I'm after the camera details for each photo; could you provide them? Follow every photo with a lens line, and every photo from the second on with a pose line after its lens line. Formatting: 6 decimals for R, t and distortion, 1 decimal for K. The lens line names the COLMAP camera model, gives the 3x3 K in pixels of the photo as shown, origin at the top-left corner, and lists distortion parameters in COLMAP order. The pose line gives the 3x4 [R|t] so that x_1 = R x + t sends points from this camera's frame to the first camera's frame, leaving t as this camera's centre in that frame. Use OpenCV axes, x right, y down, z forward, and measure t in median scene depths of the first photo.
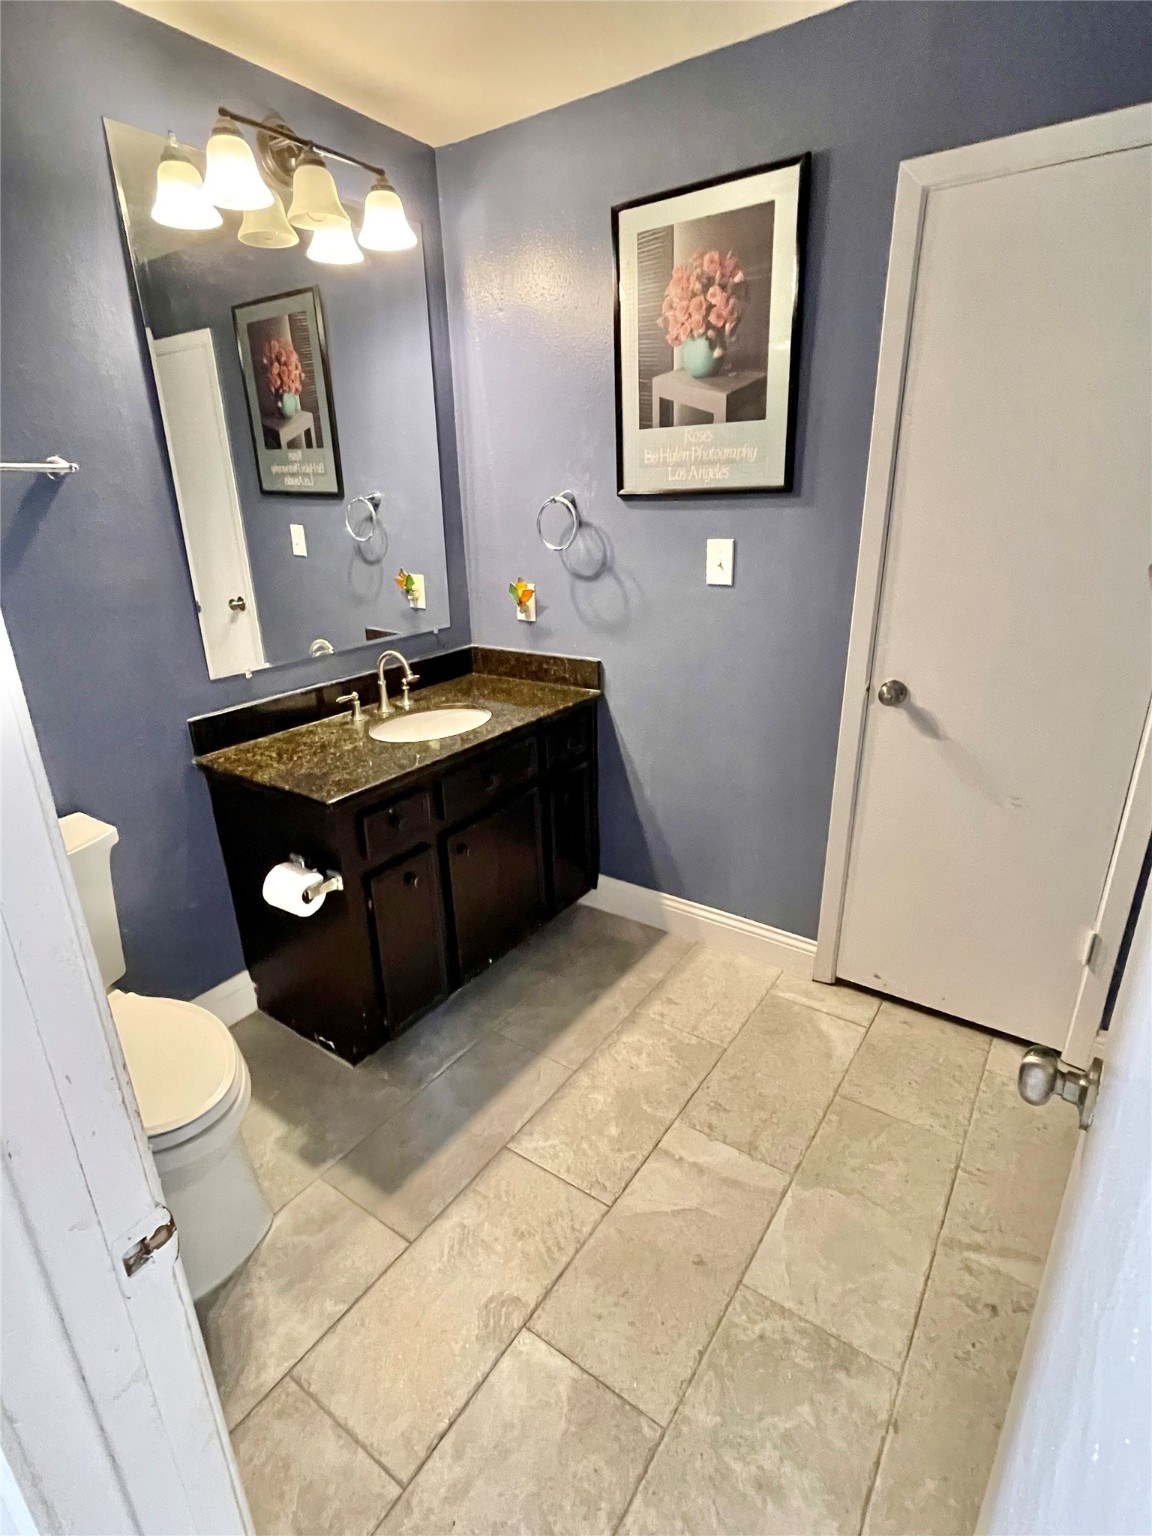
lens RADIAL K [[773.1, 0, 579.9], [0, 773.1, 768.1], [0, 0, 1]] dist [-0.001343, -0.000313]
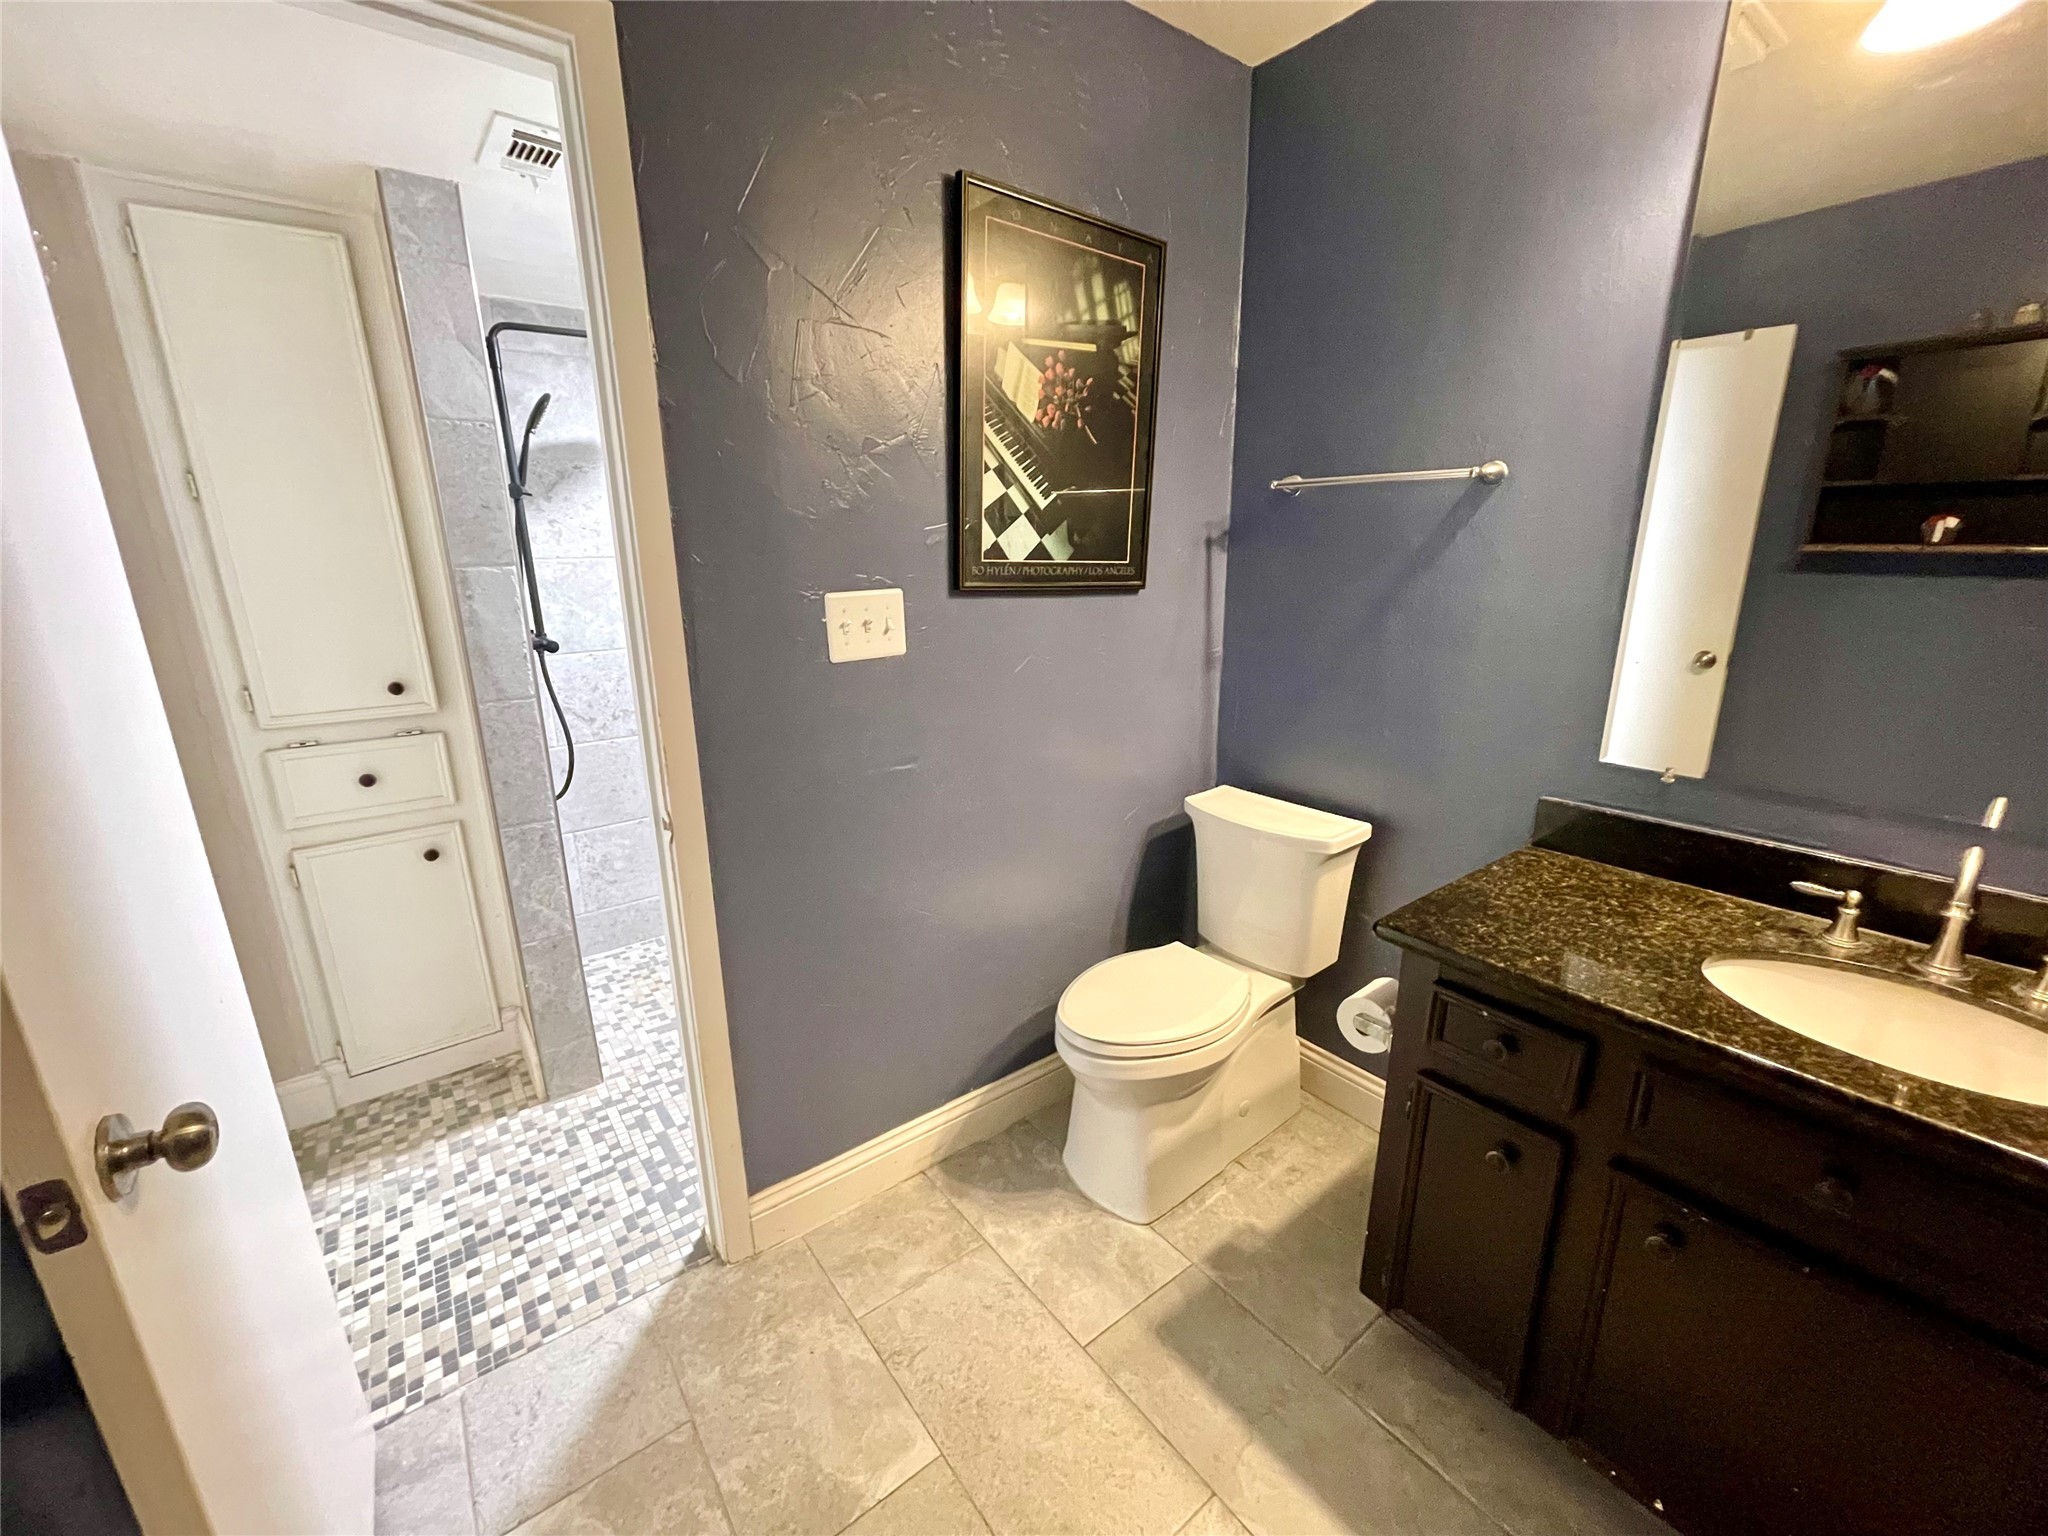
lens RADIAL K [[831.0, 0, 1013.8], [0, 831.0, 774.2], [0, 0, 1]] dist [0.001252, -0.000115]
pose [[-0.308069, 0.279526, -0.909373, 0.374277], [-0.314825, 0.872055, 0.374708, -0.216765], [0.897763, 0.401729, -0.180652, 0.656315]]
